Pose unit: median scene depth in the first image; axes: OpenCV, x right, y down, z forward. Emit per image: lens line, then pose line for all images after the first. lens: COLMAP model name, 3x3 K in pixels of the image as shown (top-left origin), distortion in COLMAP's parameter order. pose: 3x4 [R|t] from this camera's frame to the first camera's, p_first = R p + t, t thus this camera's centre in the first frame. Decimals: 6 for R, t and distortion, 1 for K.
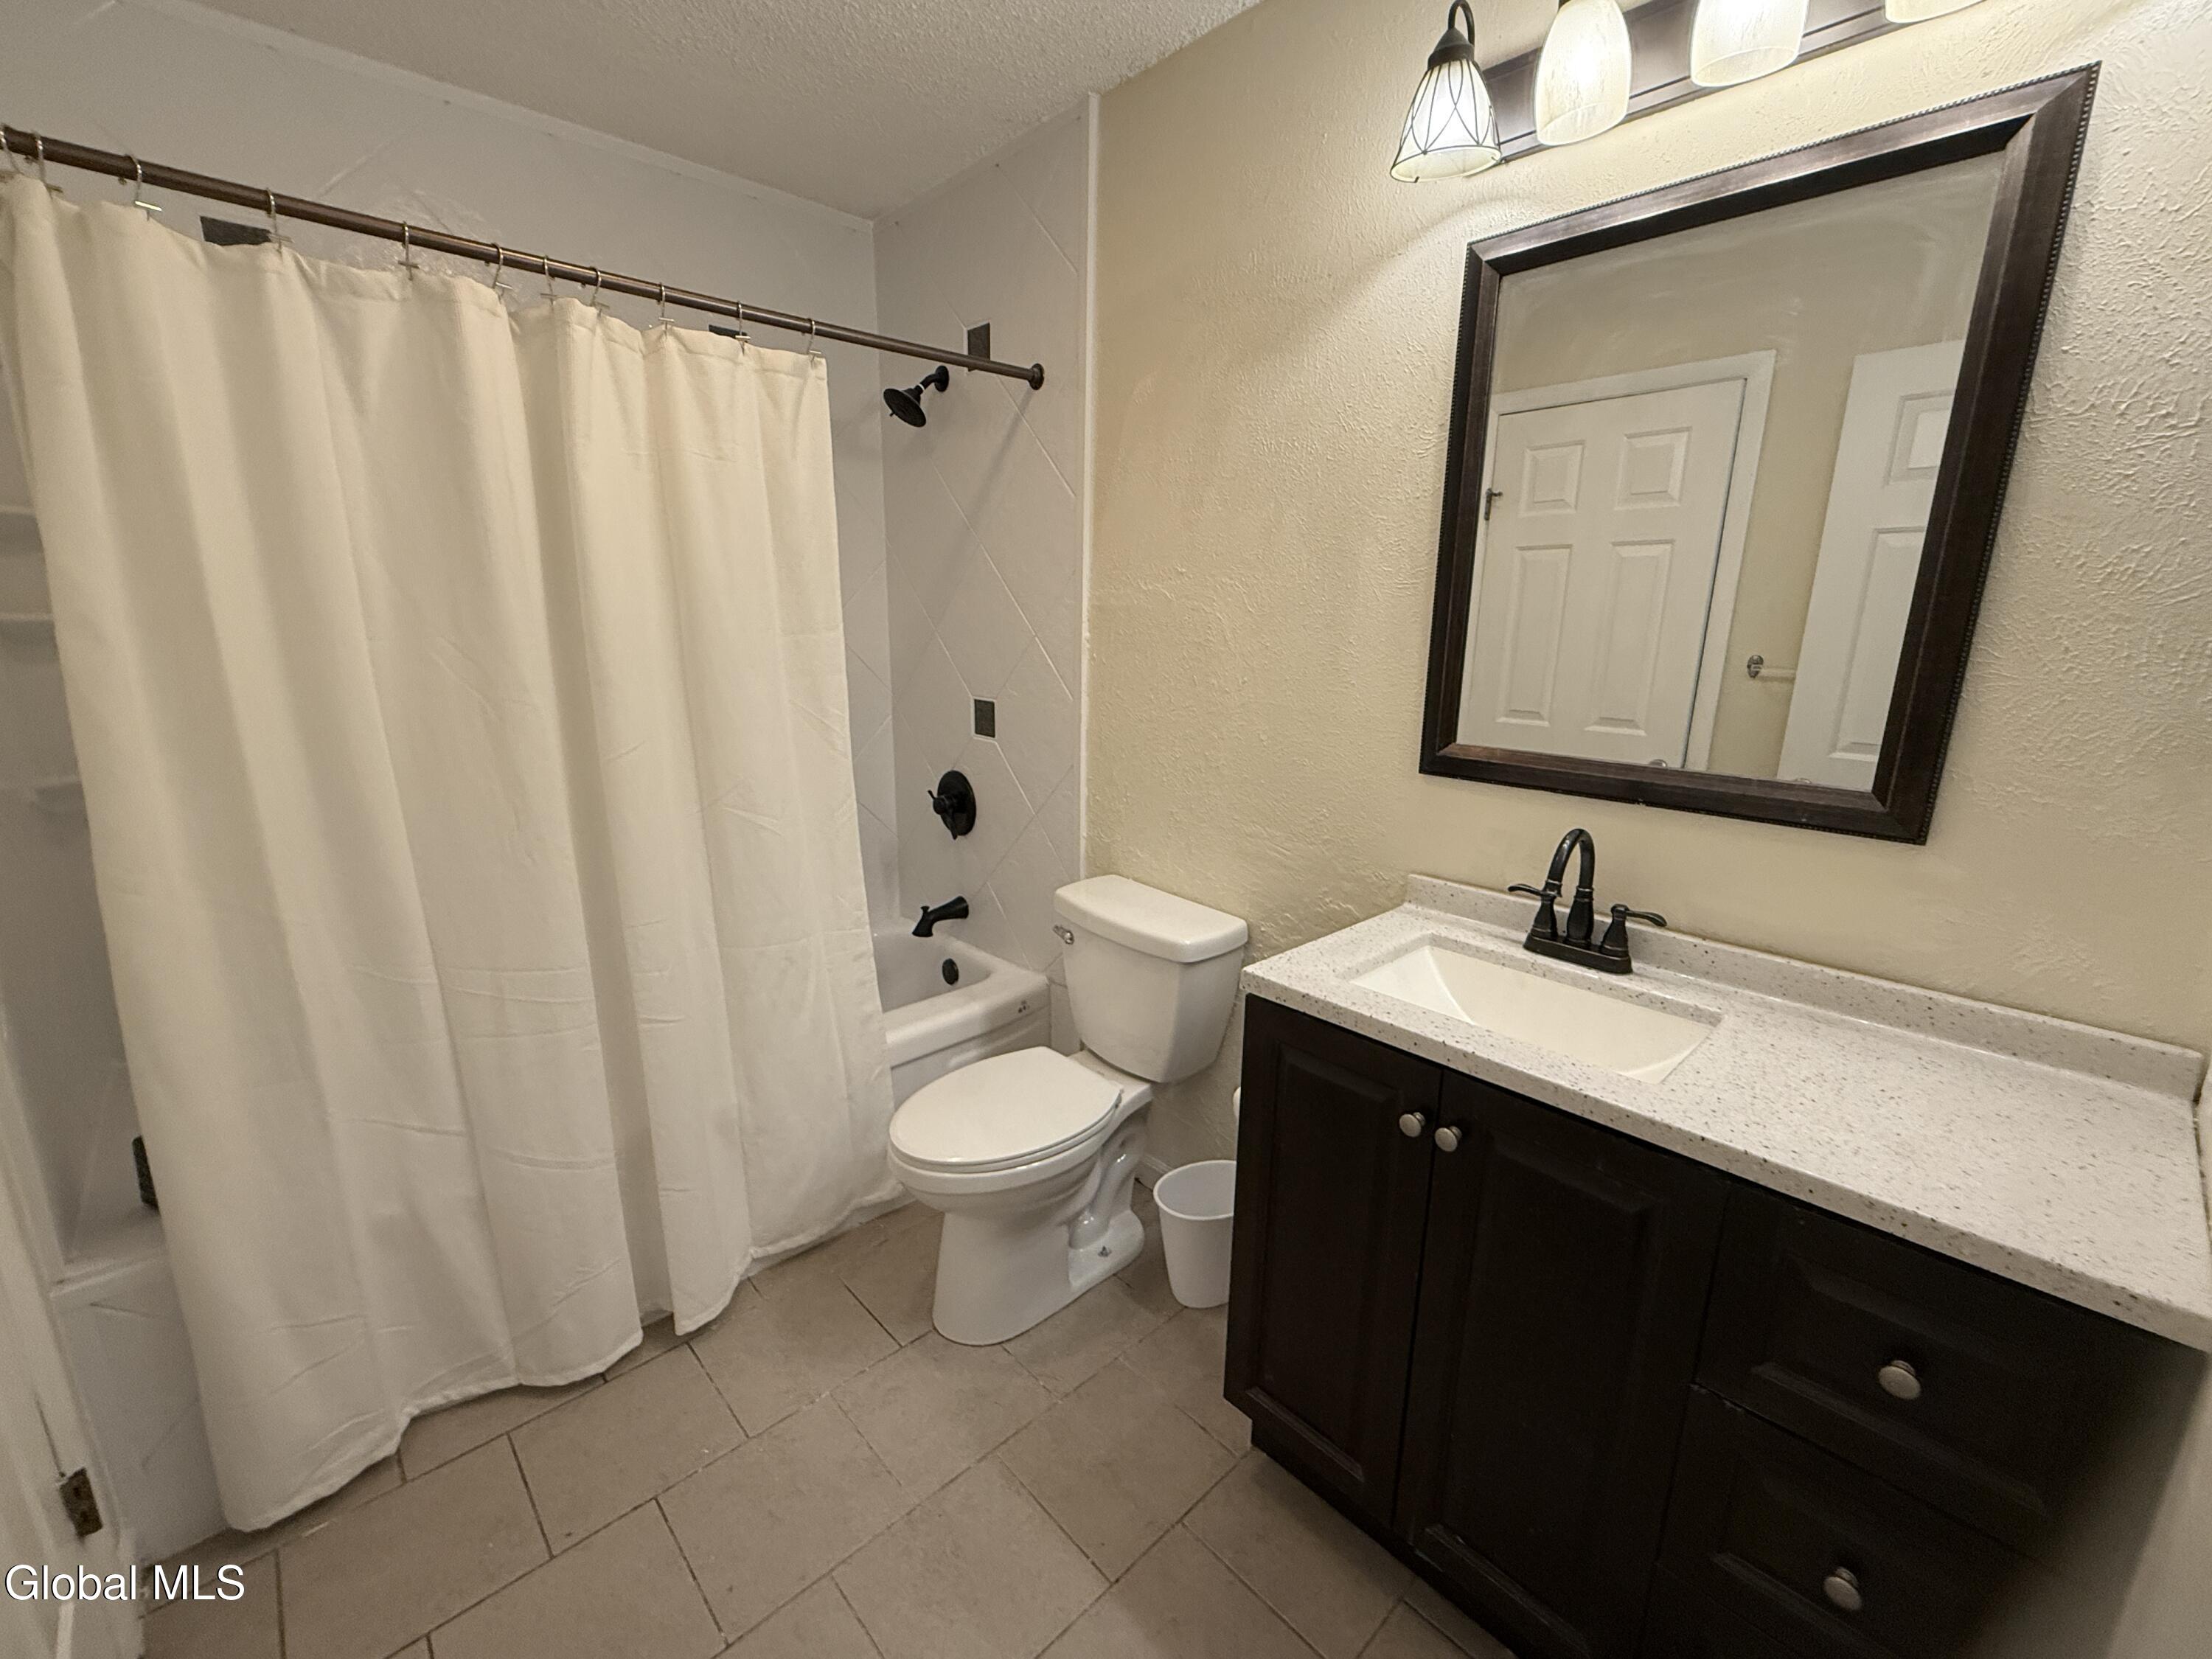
lens RADIAL K [[922.5, 0, 1116.0], [0, 922.5, 840.1], [0, 0, 1]] dist [0.000815, 0.000024]
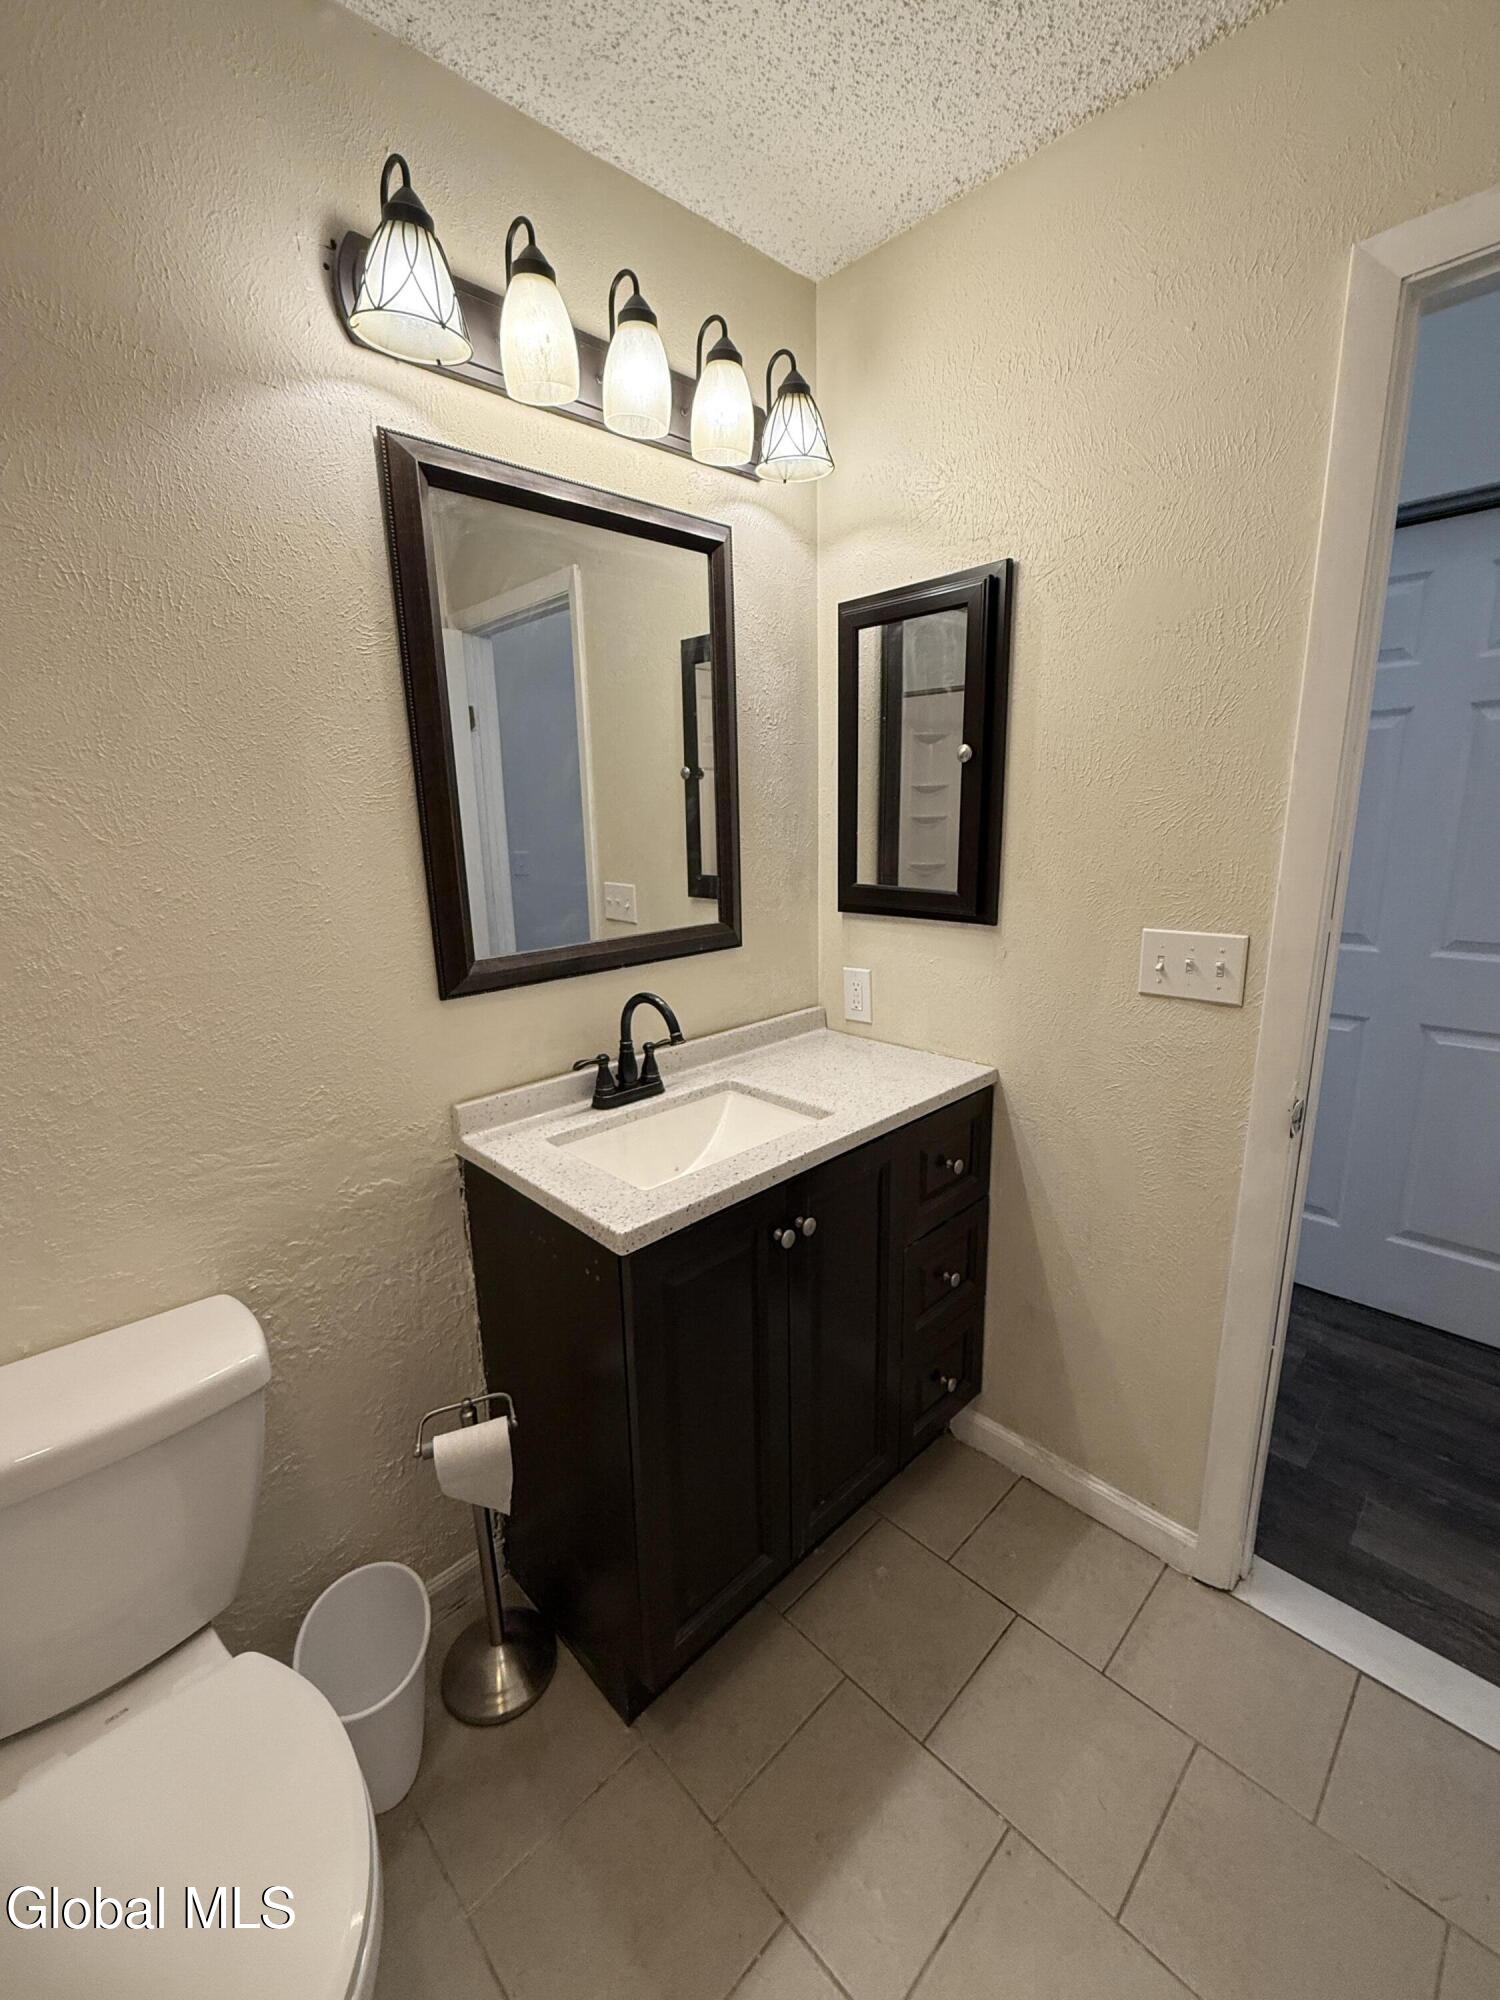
lens RADIAL K [[834.1, 0, 750.0], [0, 834.1, 1000.0], [0, 0, 1]] dist [0.000815, 0.000024]
pose [[-0.008827, -0.239608, 0.970829, -0.587944], [0.263489, 0.935999, 0.233408, -0.224302], [-0.964622, 0.257863, 0.054872, 0.783563]]
